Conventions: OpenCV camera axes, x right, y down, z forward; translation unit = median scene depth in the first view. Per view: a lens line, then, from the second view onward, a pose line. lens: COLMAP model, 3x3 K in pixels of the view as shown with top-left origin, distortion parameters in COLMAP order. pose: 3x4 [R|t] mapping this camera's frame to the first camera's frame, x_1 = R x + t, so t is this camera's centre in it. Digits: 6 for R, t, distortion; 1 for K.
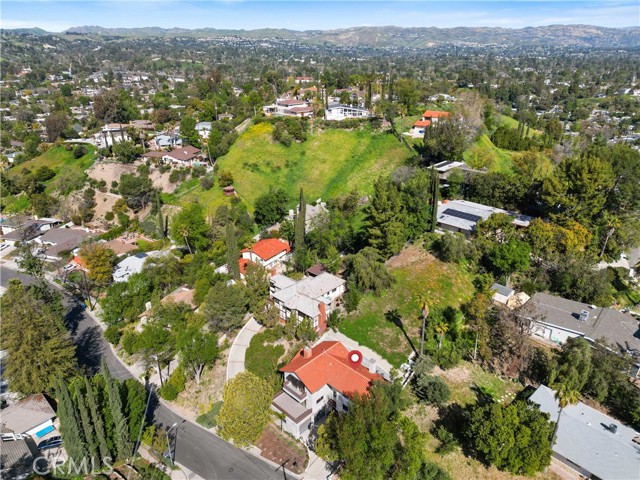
lens RADIAL K [[439.5, 0, 322.2], [0, 439.5, 240.6], [0, 0, 1]] dist [0.081878, -0.078513]
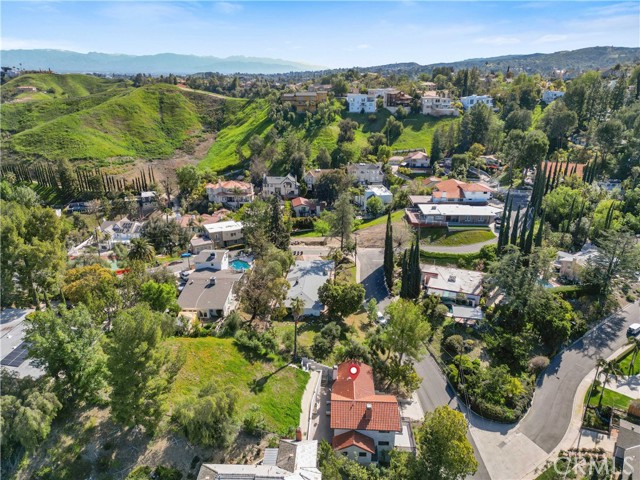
lens RADIAL K [[445.1, 0, 317.8], [0, 445.1, 237.1], [0, 0, 1]] dist [0.076110, -0.066498]
pose [[-0.653400, -0.266150, 0.708684, -0.223230], [0.304658, 0.764549, 0.568022, -0.247594], [-0.693002, 0.587051, -0.418471, 0.521922]]
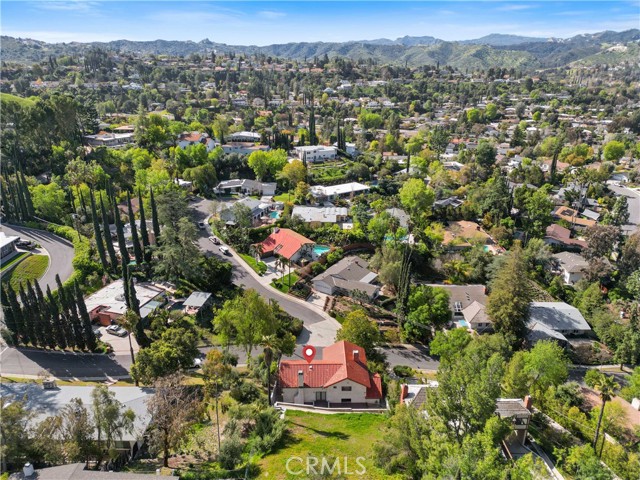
lens RADIAL K [[445.1, 0, 317.8], [0, 445.1, 237.1], [0, 0, 1]] dist [0.076110, -0.066498]
pose [[-0.719399, 0.246055, -0.649556, 0.272903], [-0.280021, 0.753058, 0.595392, -0.237241], [0.635652, 0.610213, -0.472849, 0.529479]]
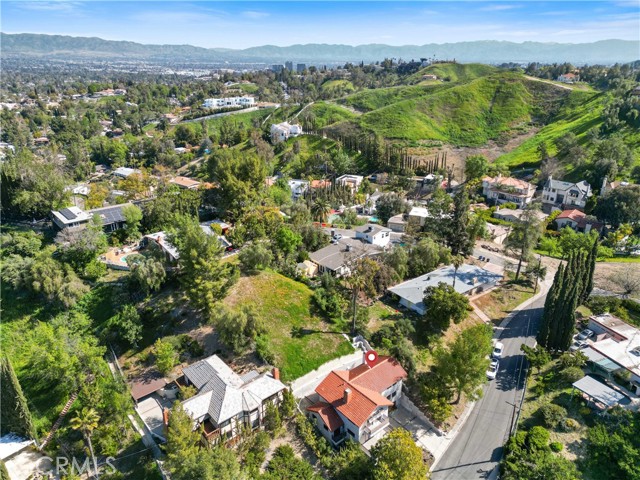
lens RADIAL K [[445.1, 0, 317.8], [0, 445.1, 237.1], [0, 0, 1]] dist [0.076110, -0.066498]
pose [[0.113184, -0.367574, 0.923081, -0.334310], [0.401942, 0.866575, 0.295789, -0.145540], [-0.908643, 0.337546, 0.245826, 0.293552]]
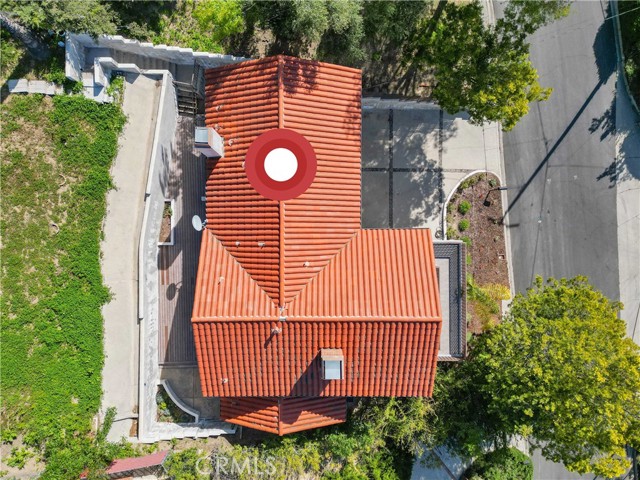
lens RADIAL K [[445.1, 0, 317.8], [0, 445.1, 237.1], [0, 0, 1]] dist [0.076110, -0.066498]
pose [[-0.689774, -0.723914, -0.012689, 0.012215], [0.294507, -0.296542, 0.908476, 0.016780], [-0.661421, 0.622906, 0.417744, 0.353521]]
